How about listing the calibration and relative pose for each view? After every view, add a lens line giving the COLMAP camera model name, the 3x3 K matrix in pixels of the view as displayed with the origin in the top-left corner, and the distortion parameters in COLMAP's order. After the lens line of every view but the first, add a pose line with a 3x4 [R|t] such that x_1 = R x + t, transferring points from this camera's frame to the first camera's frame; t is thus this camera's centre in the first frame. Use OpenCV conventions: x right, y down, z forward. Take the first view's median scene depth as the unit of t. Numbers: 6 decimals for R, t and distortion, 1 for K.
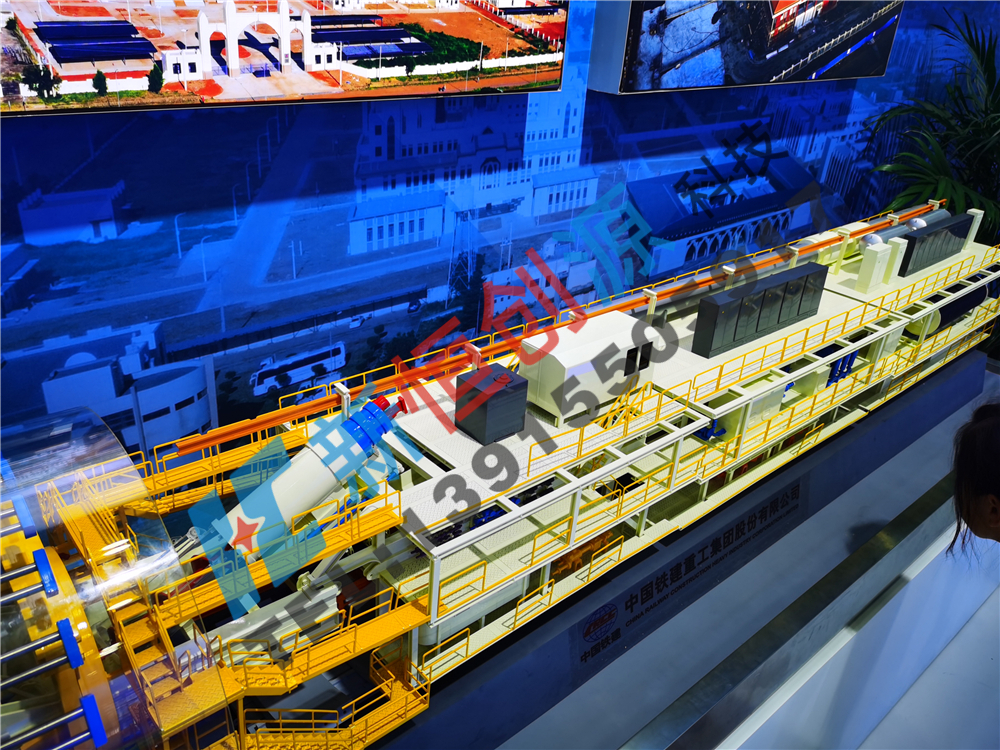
lens RADIAL K [[782.8, 0, 511.8], [0, 782.8, 376.1], [0, 0, 1]] dist [0.051368, -0.050156]
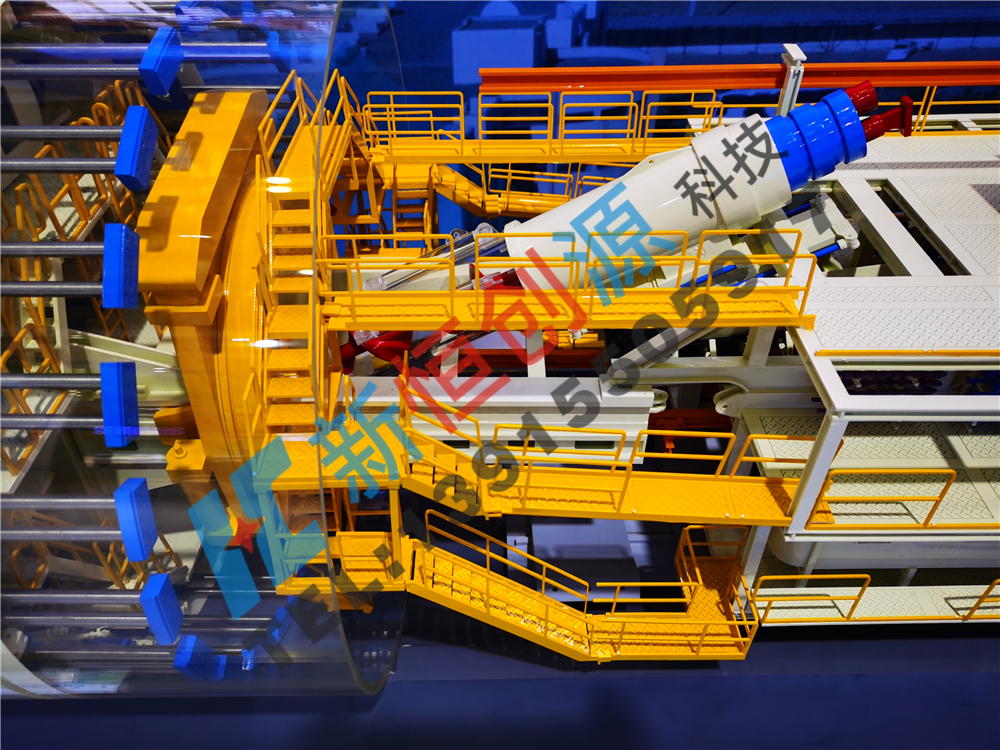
lens RADIAL K [[782.8, 0, 503.8], [0, 782.8, 368.5], [0, 0, 1]] dist [0.051368, -0.050156]
pose [[0.752649, 0.360714, -0.550822, 0.001109], [-0.250160, 0.930508, 0.267536, 0.093927], [0.609048, -0.063567, 0.790582, 0.368774]]
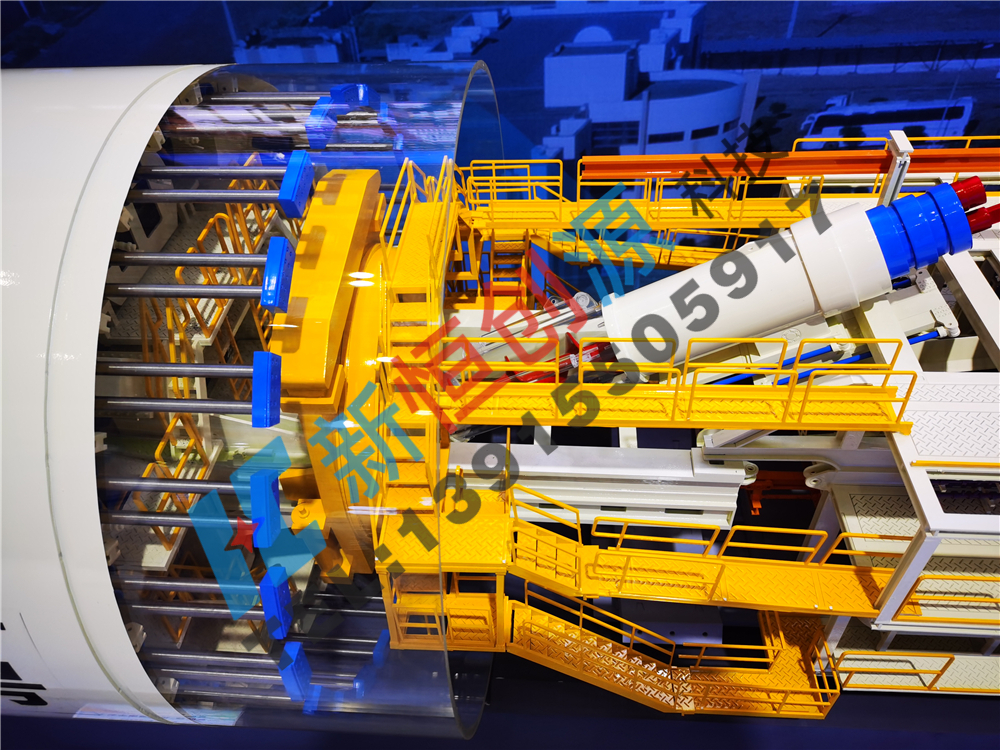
lens RADIAL K [[782.8, 0, 504.1], [0, 782.8, 364.8], [0, 0, 1]] dist [0.051368, -0.050156]
pose [[0.696814, 0.408141, -0.589806, -0.025052], [-0.240214, 0.907621, 0.344270, 0.025052], [0.675831, -0.098212, 0.730484, 0.344107]]
